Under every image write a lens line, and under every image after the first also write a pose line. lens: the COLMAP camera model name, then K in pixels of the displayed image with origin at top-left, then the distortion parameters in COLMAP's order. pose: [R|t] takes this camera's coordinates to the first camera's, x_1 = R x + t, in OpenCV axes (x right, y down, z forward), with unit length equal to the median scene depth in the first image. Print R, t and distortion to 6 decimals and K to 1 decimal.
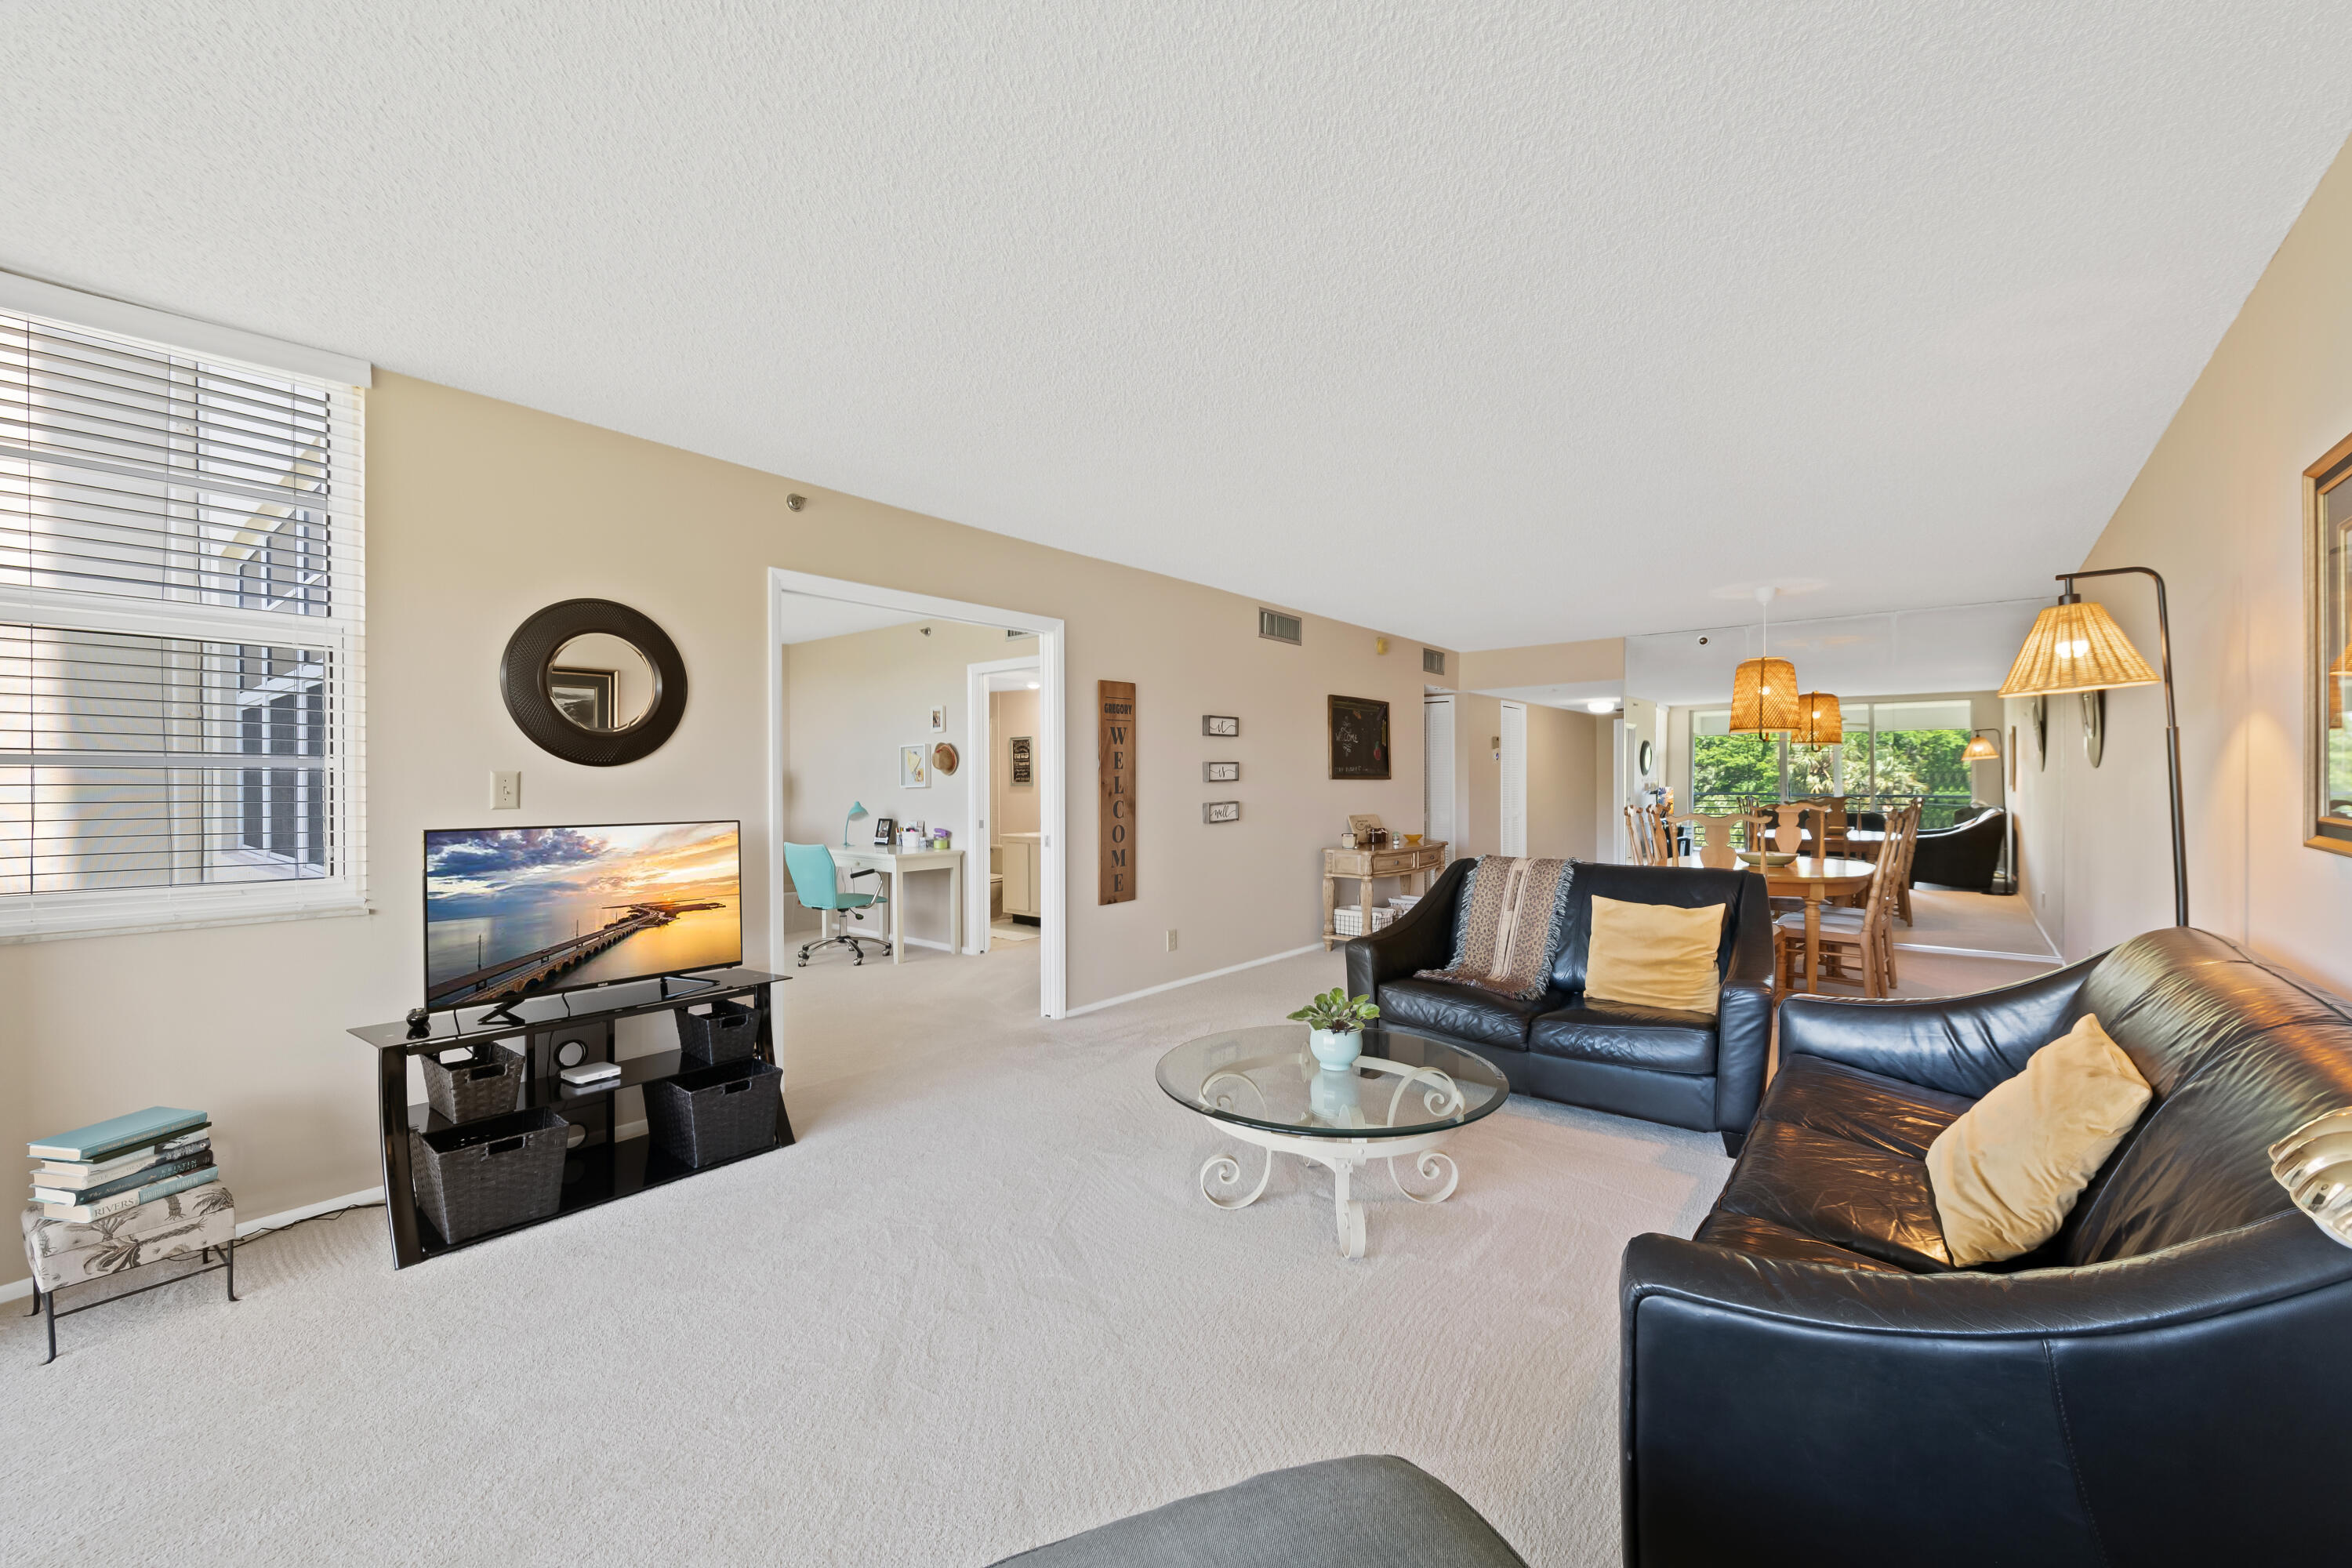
lens RADIAL K [[940.1, 0, 1177.2], [0, 940.1, 786.6], [0, 0, 1]] dist [0.007253, -0.003102]
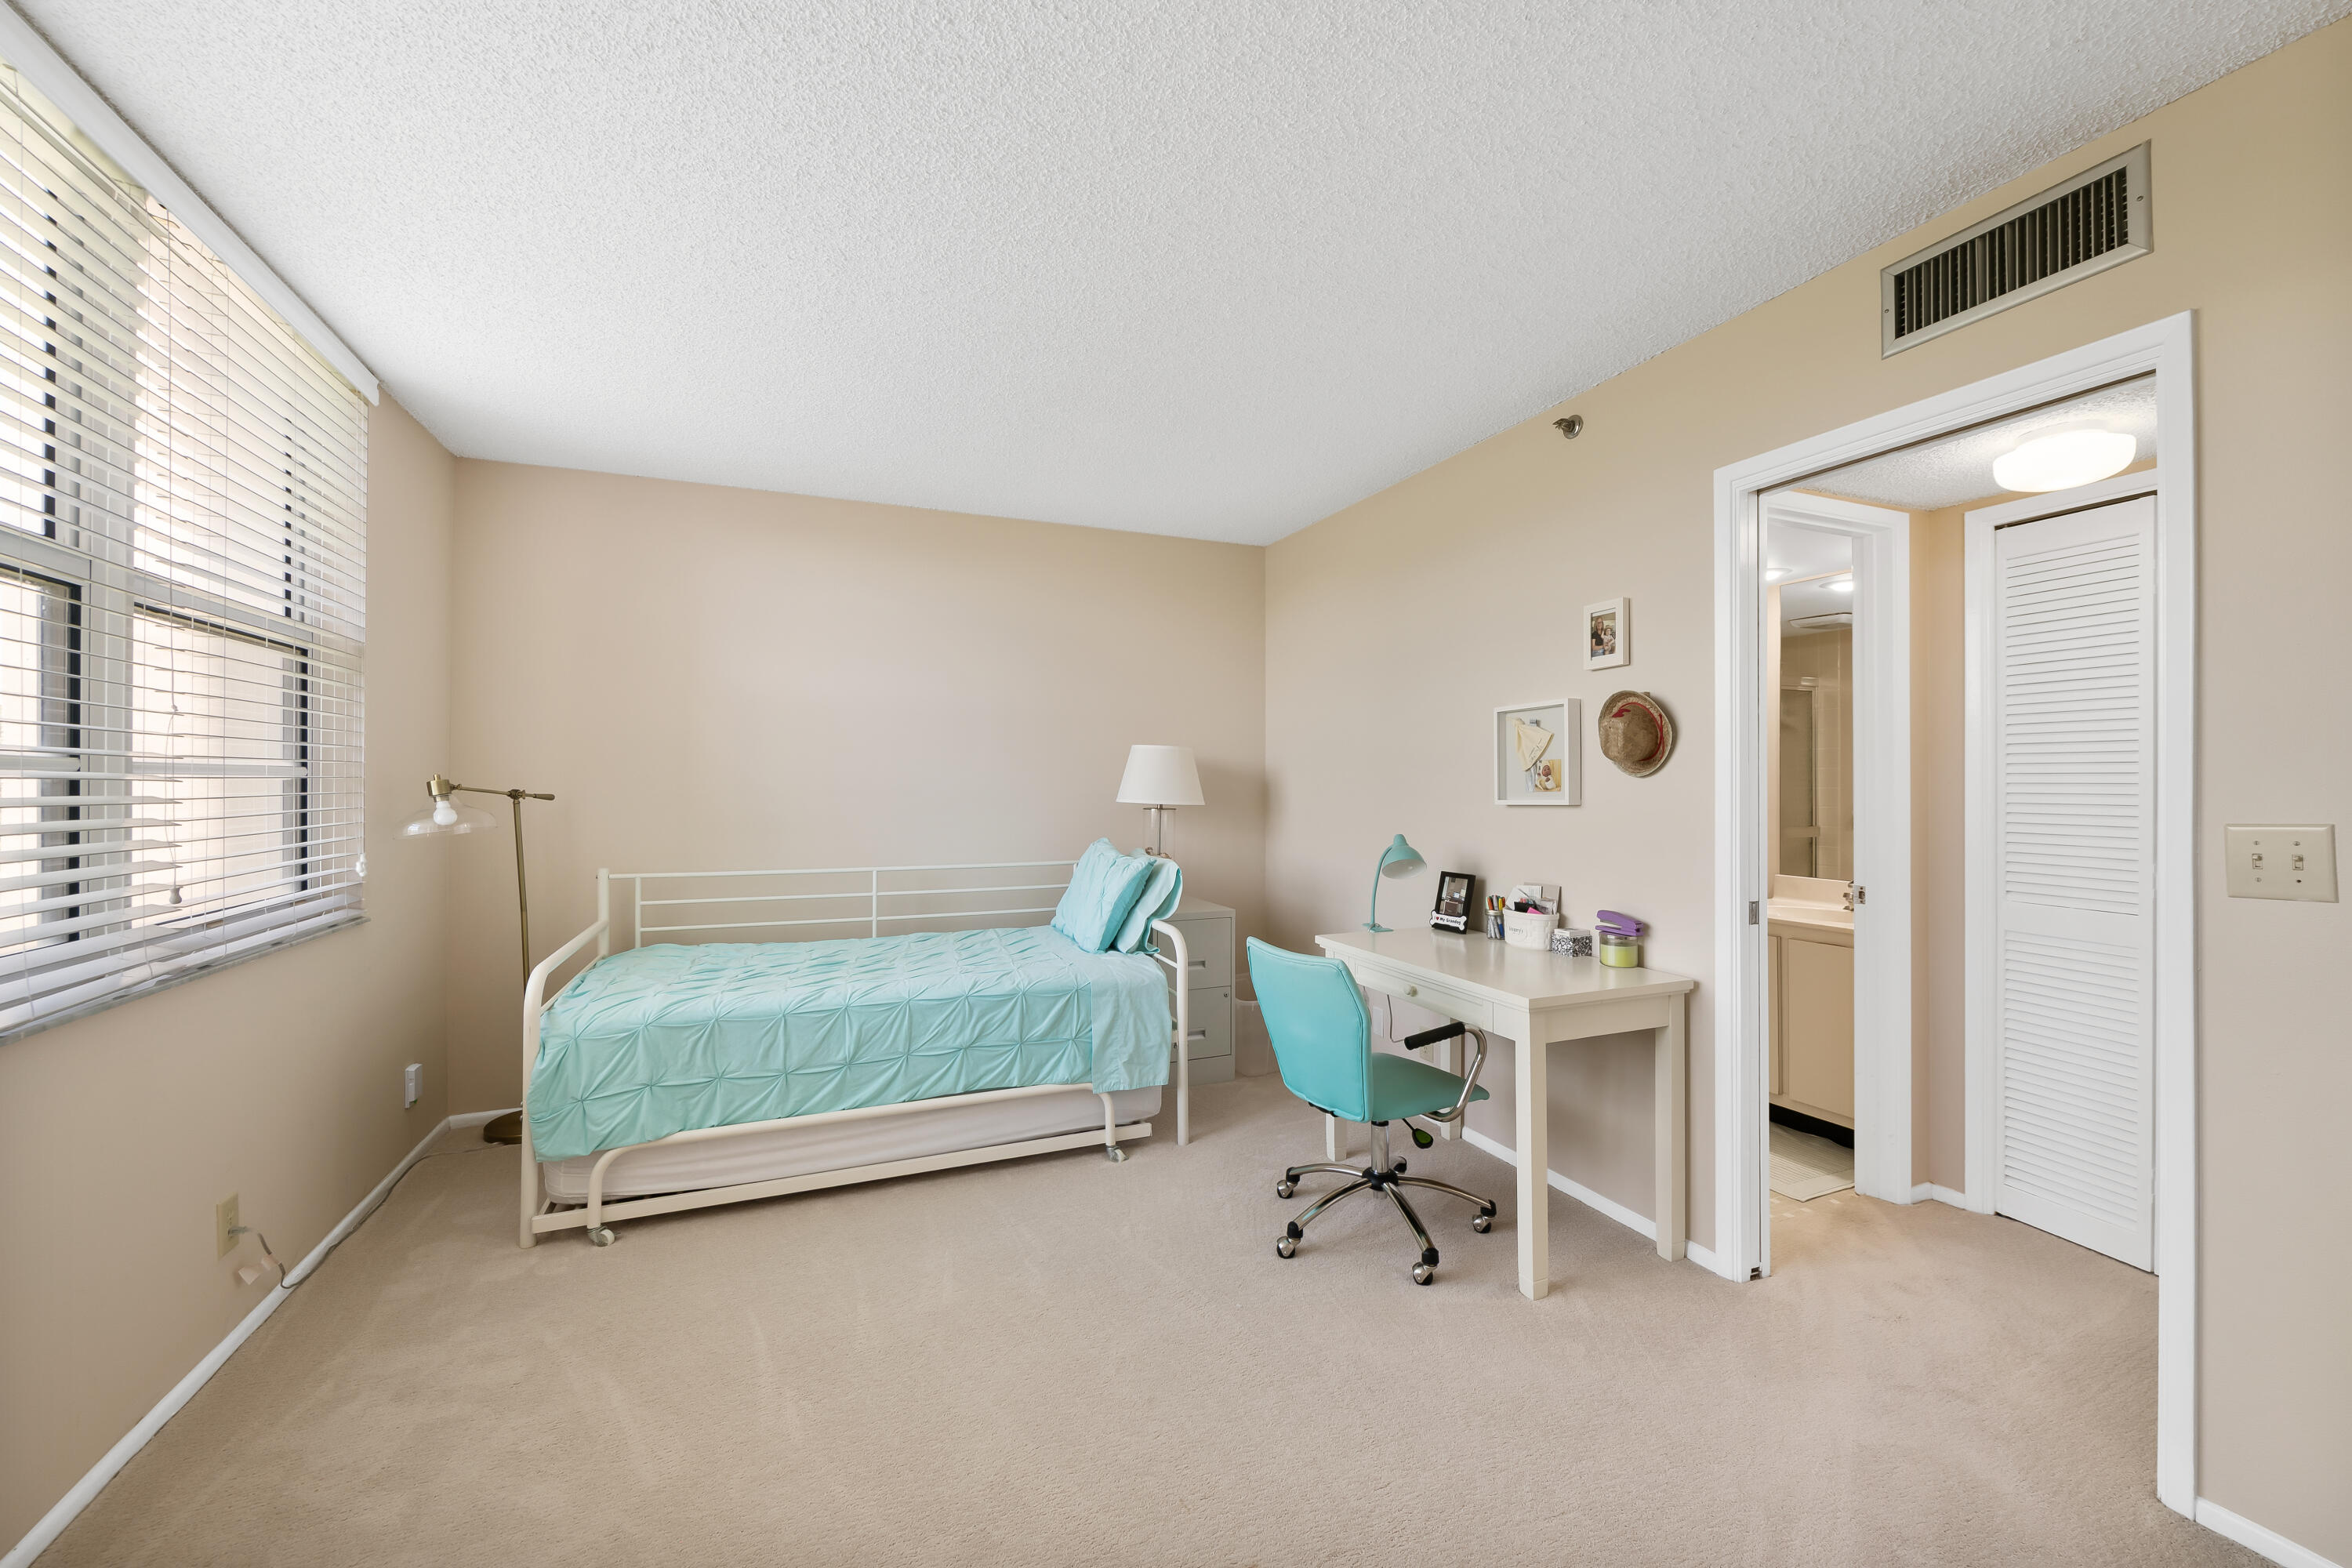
lens RADIAL K [[940.1, 0, 1180.9], [0, 940.1, 774.2], [0, 0, 1]] dist [0.007253, -0.003102]
pose [[0.888850, 0.002330, -0.458193, -0.312137], [-0.006287, 0.999955, -0.007112, -0.012088], [0.458156, 0.009202, 0.888824, 0.761754]]
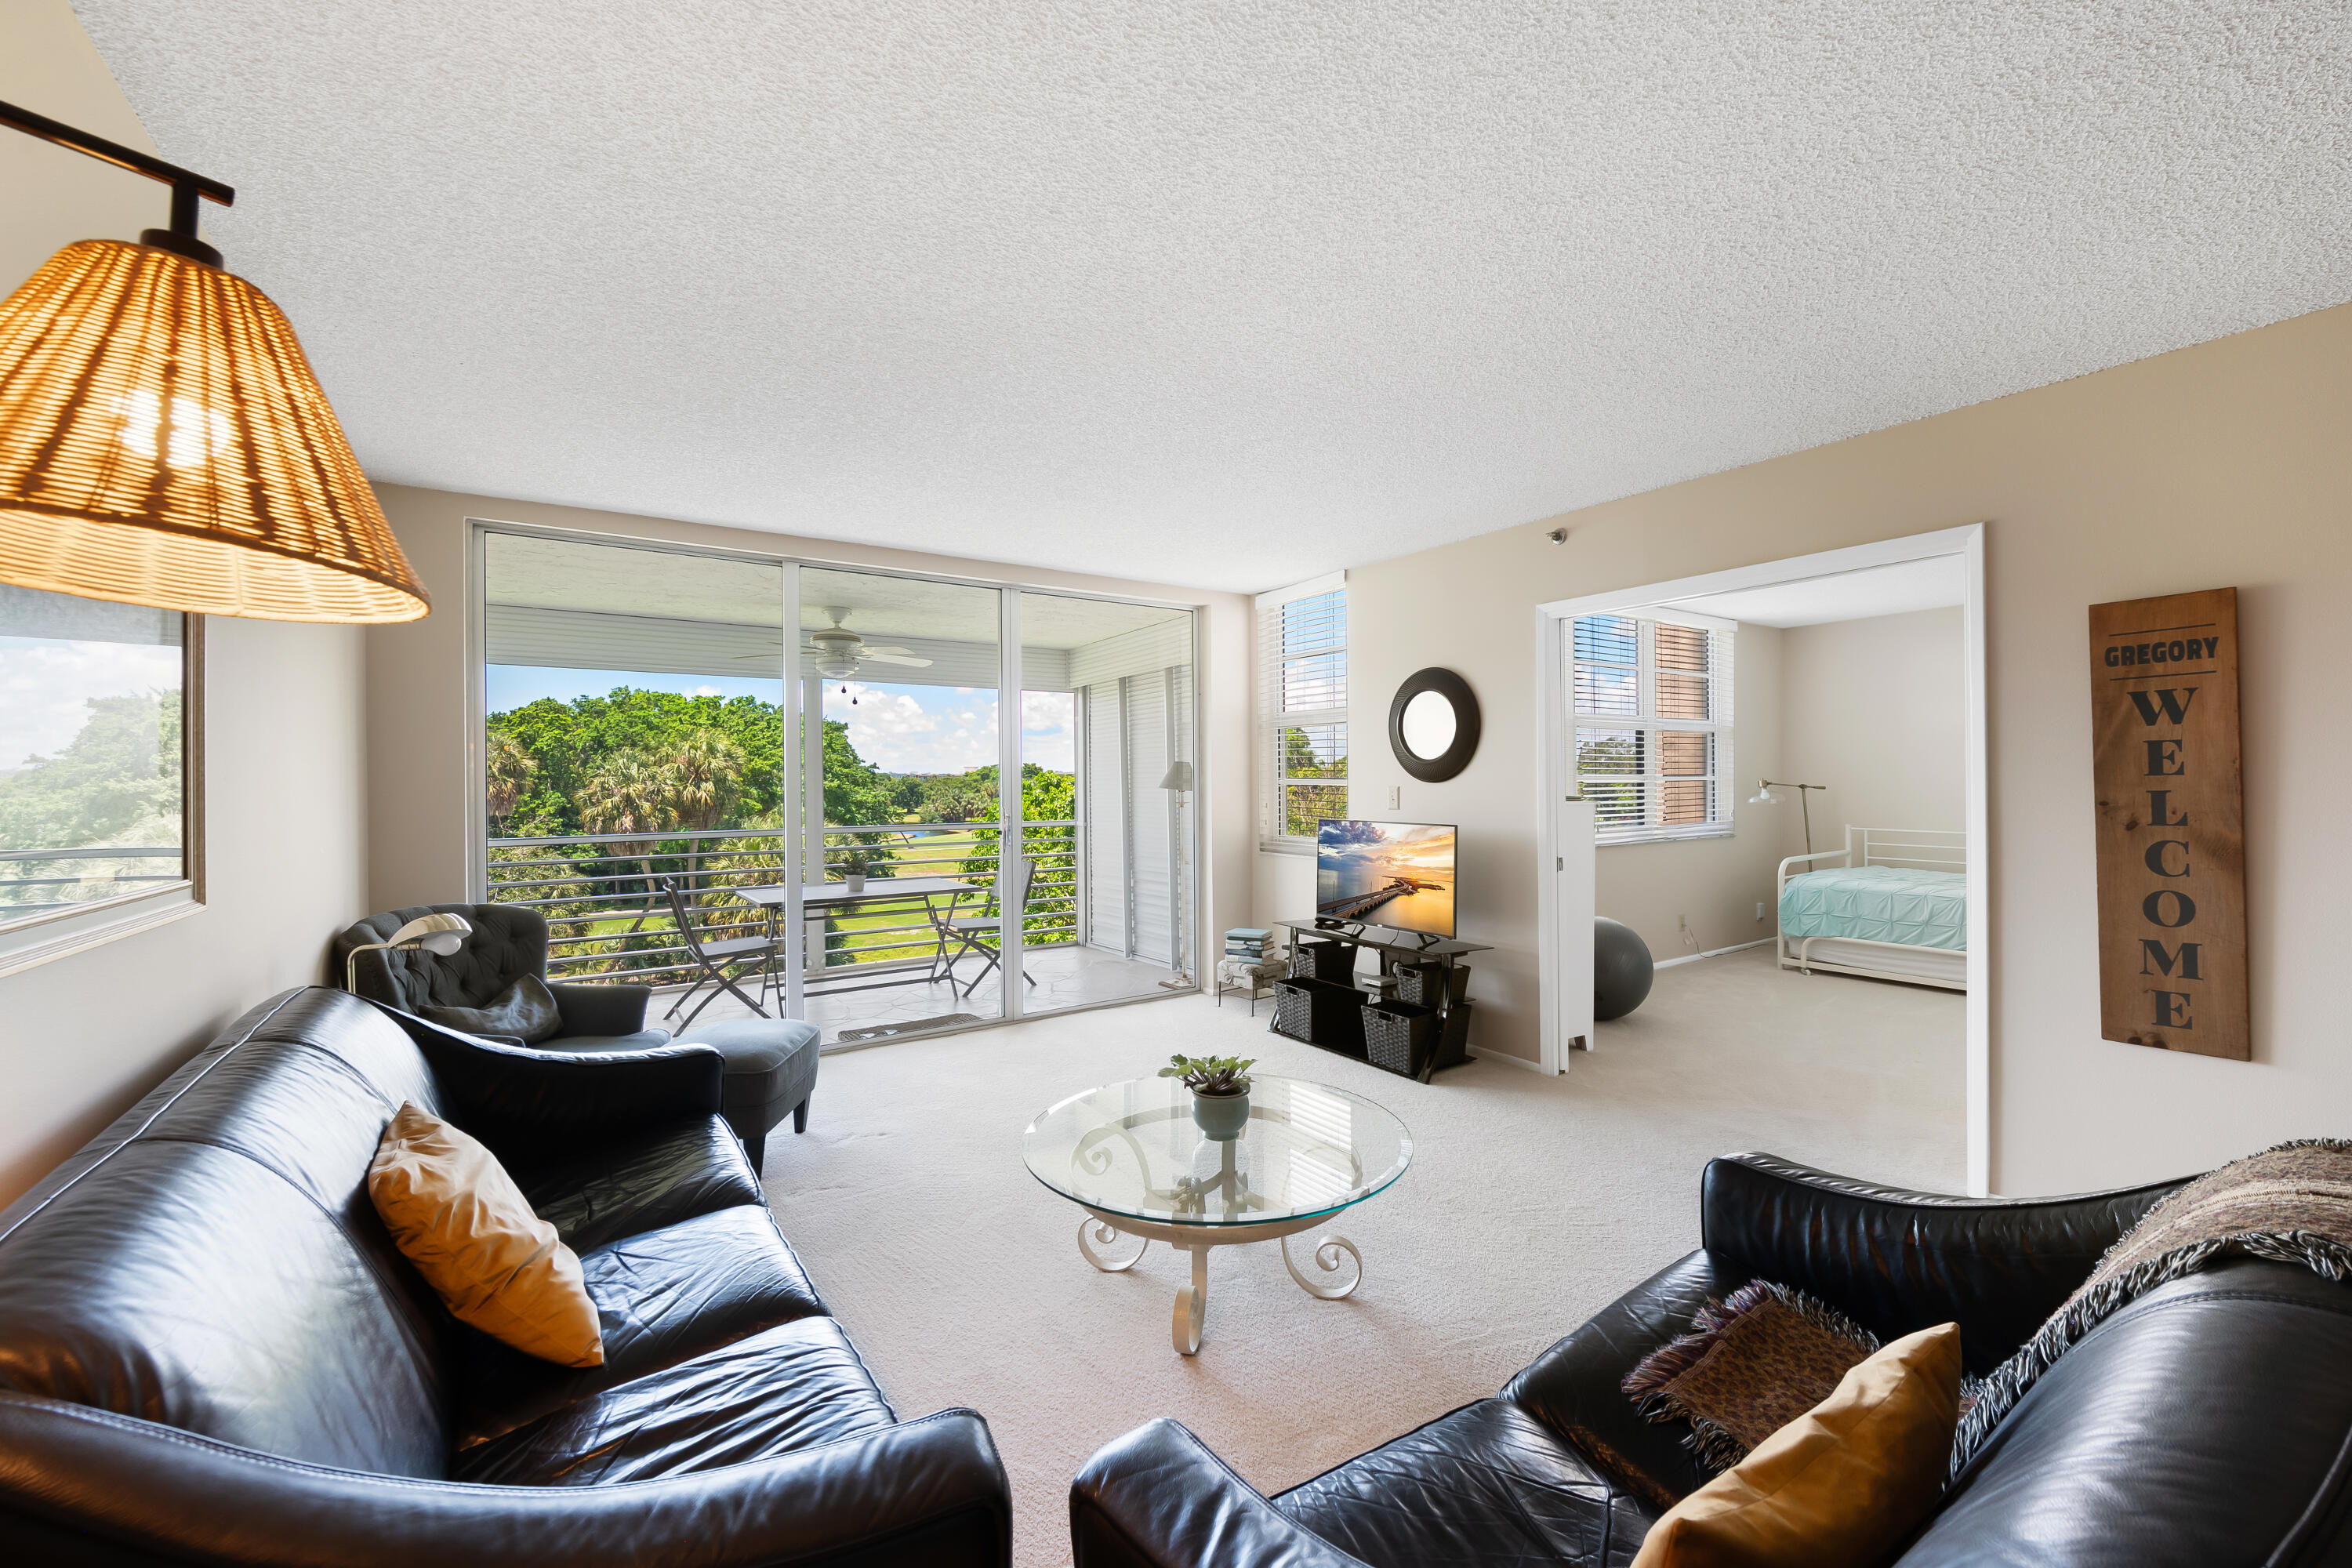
lens RADIAL K [[940.1, 0, 1180.0], [0, 940.1, 775.0], [0, 0, 1]] dist [0.007253, -0.003102]
pose [[-0.281710, 0.001689, -0.959498, 0.547922], [0.004777, 0.999989, 0.000358, -0.021388], [0.959488, -0.004483, -0.281715, 0.646418]]
